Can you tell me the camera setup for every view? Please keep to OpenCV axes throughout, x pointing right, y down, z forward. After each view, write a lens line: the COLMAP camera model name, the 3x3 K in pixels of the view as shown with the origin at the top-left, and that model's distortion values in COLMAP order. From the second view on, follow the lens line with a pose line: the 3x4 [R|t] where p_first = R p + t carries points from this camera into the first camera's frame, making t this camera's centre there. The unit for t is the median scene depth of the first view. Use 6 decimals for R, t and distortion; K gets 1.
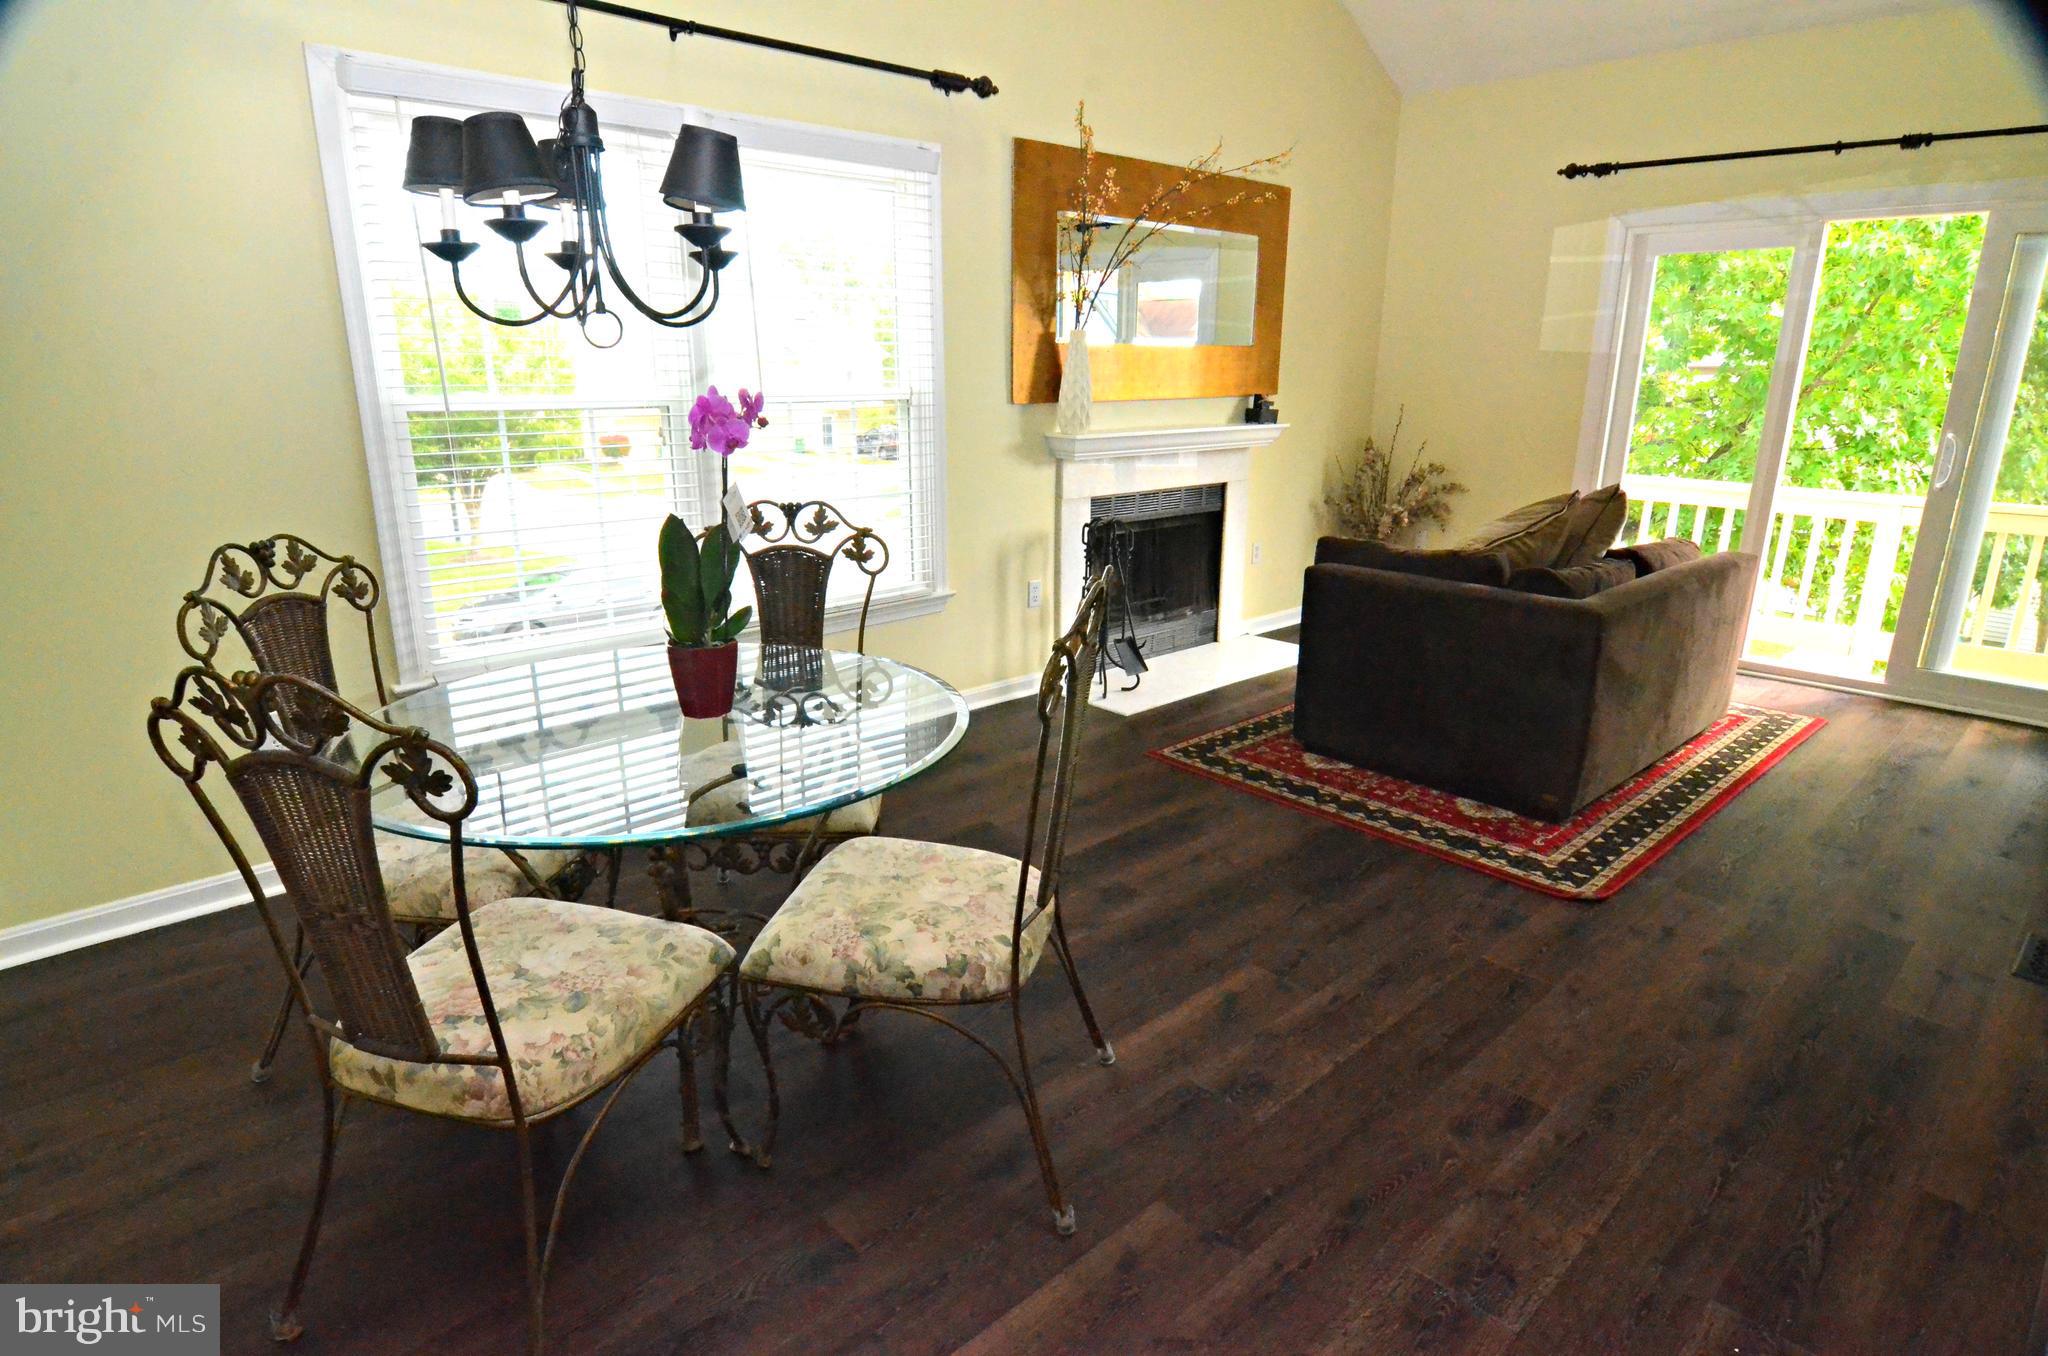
lens RADIAL K [[1100.5, 0, 1012.7], [0, 1100.5, 694.6], [0, 0, 1]] dist [-0.002112, -0.012478]
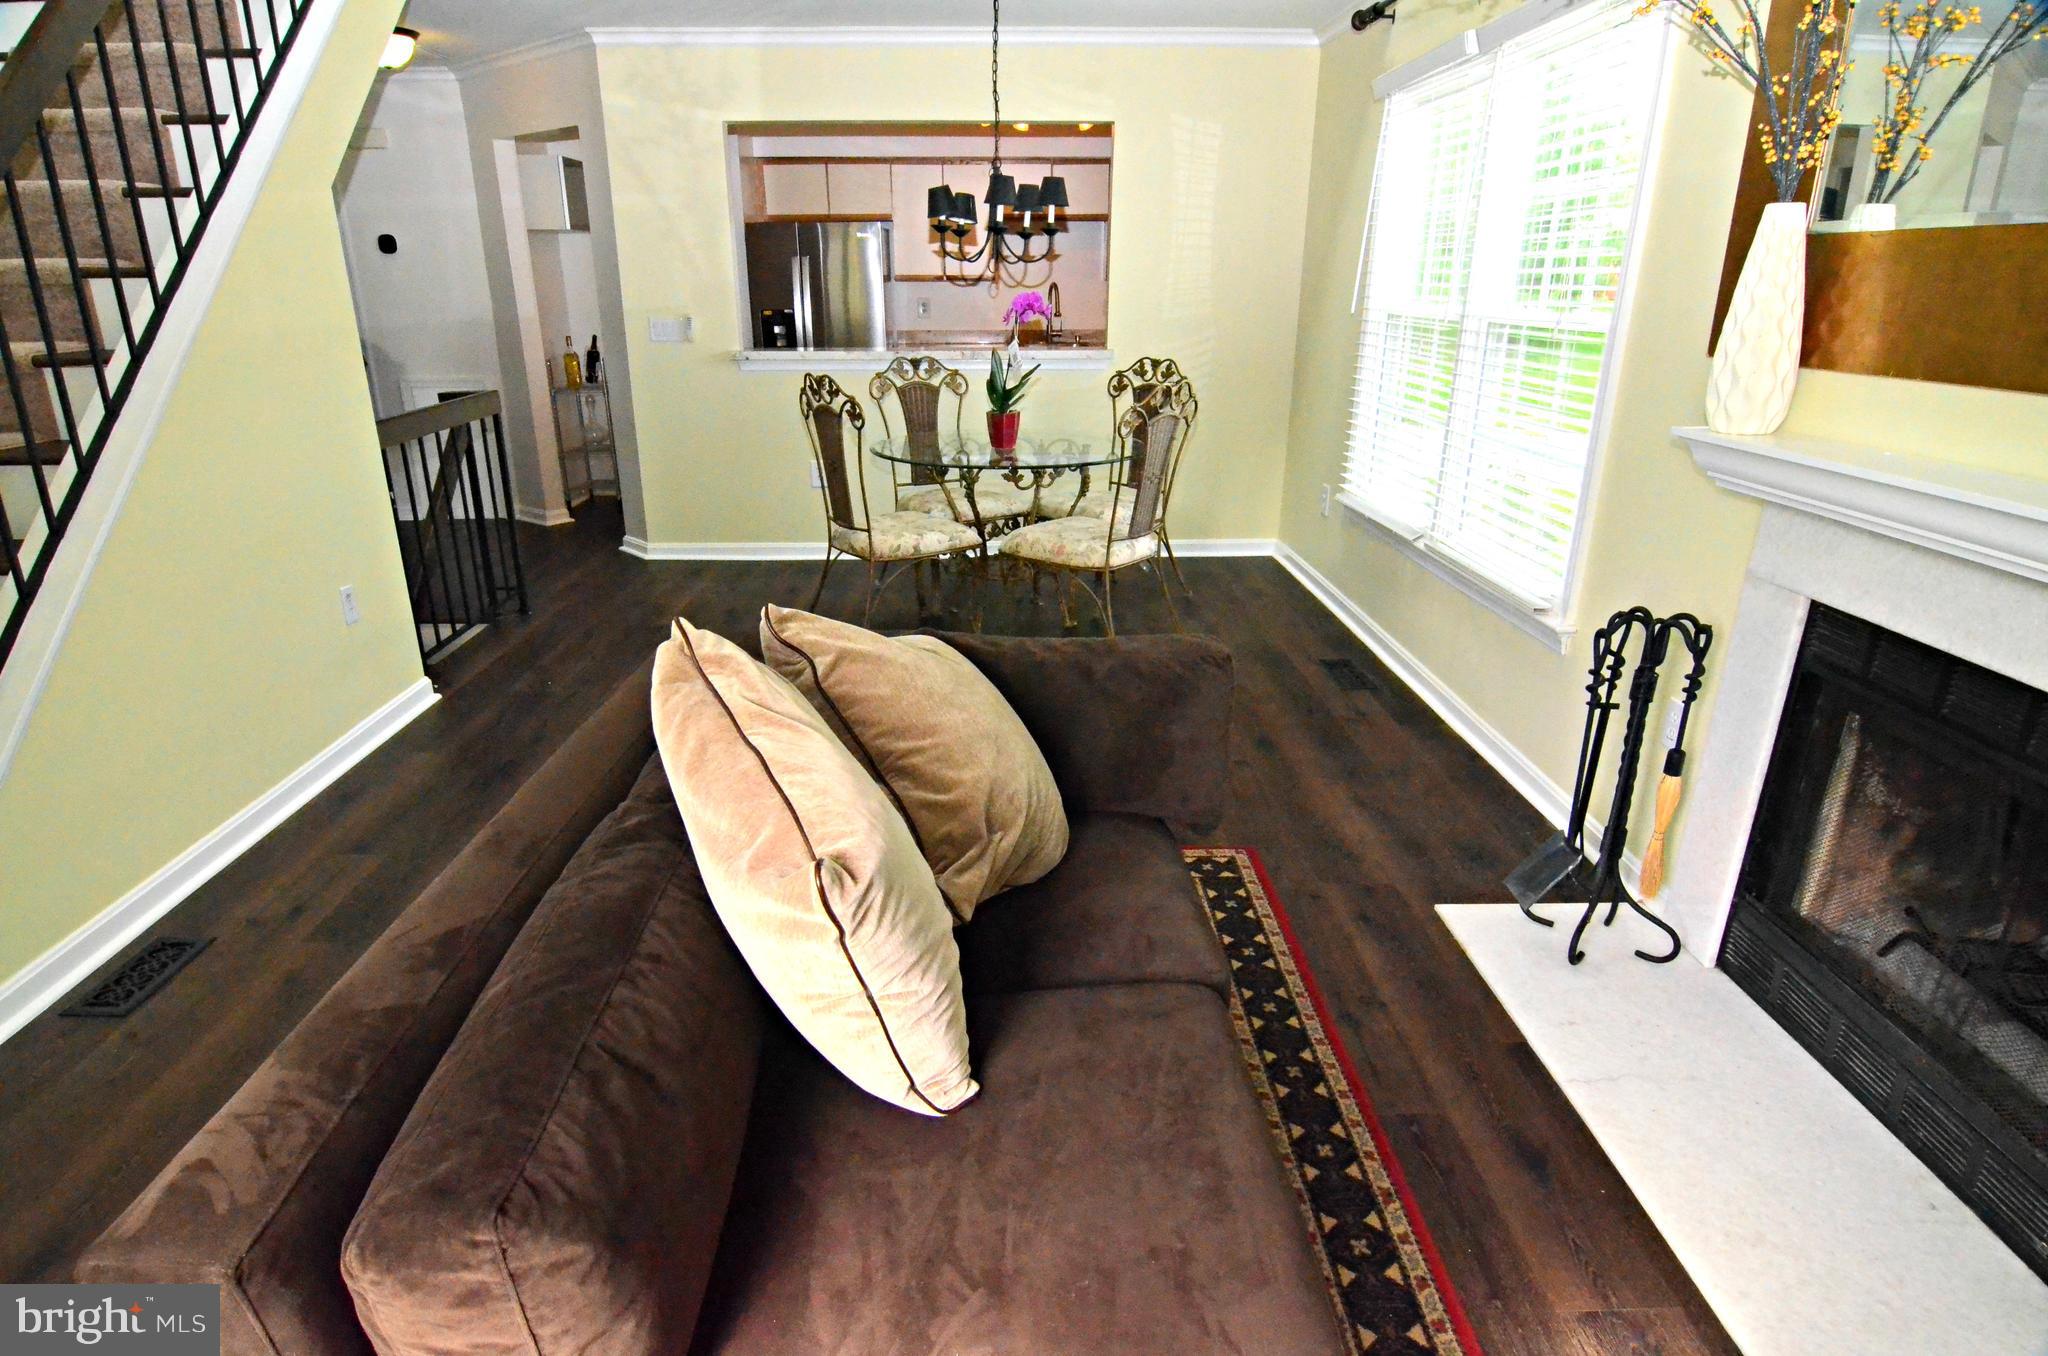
lens RADIAL K [[1130.0, 0, 1023.1], [0, 1130.0, 694.7], [0, 0, 1]] dist [-0.004807, -0.001624]
pose [[-0.658048, 0.256264, -0.708027, 0.778481], [-0.219987, 0.833849, 0.506263, -0.398604], [0.720124, 0.488902, -0.492337, 1.335117]]
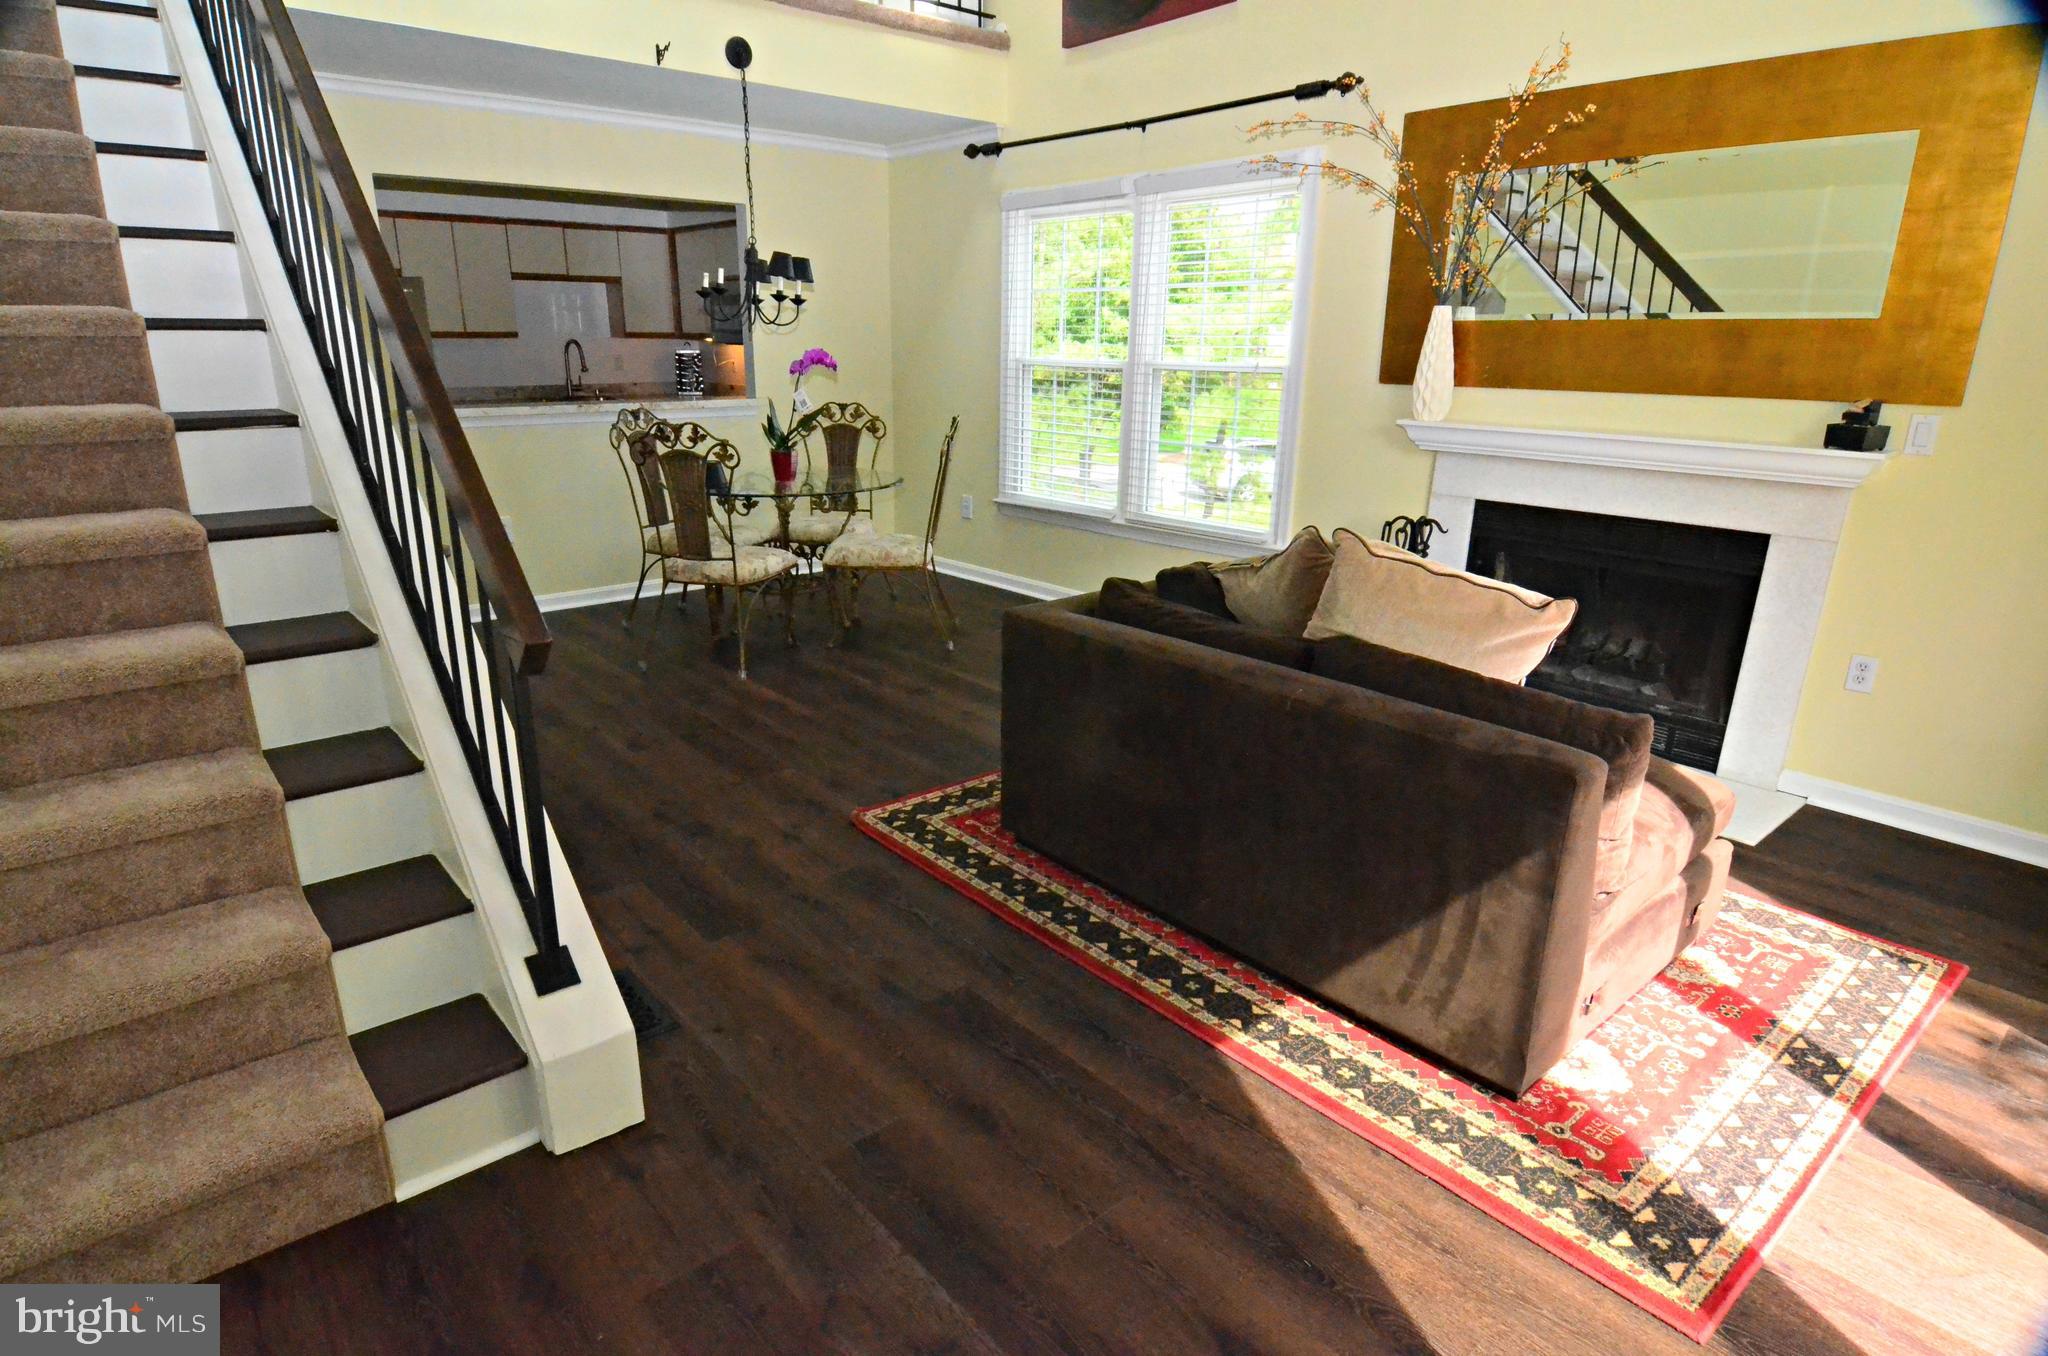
lens RADIAL K [[1100.5, 0, 1012.7], [0, 1100.5, 694.6], [0, 0, 1]] dist [-0.002112, -0.012478]
pose [[-0.042170, 0.303668, -0.951844, 1.255865], [-0.295781, 0.906192, 0.302208, -0.254737], [0.954325, 0.294281, 0.051605, 0.859914]]
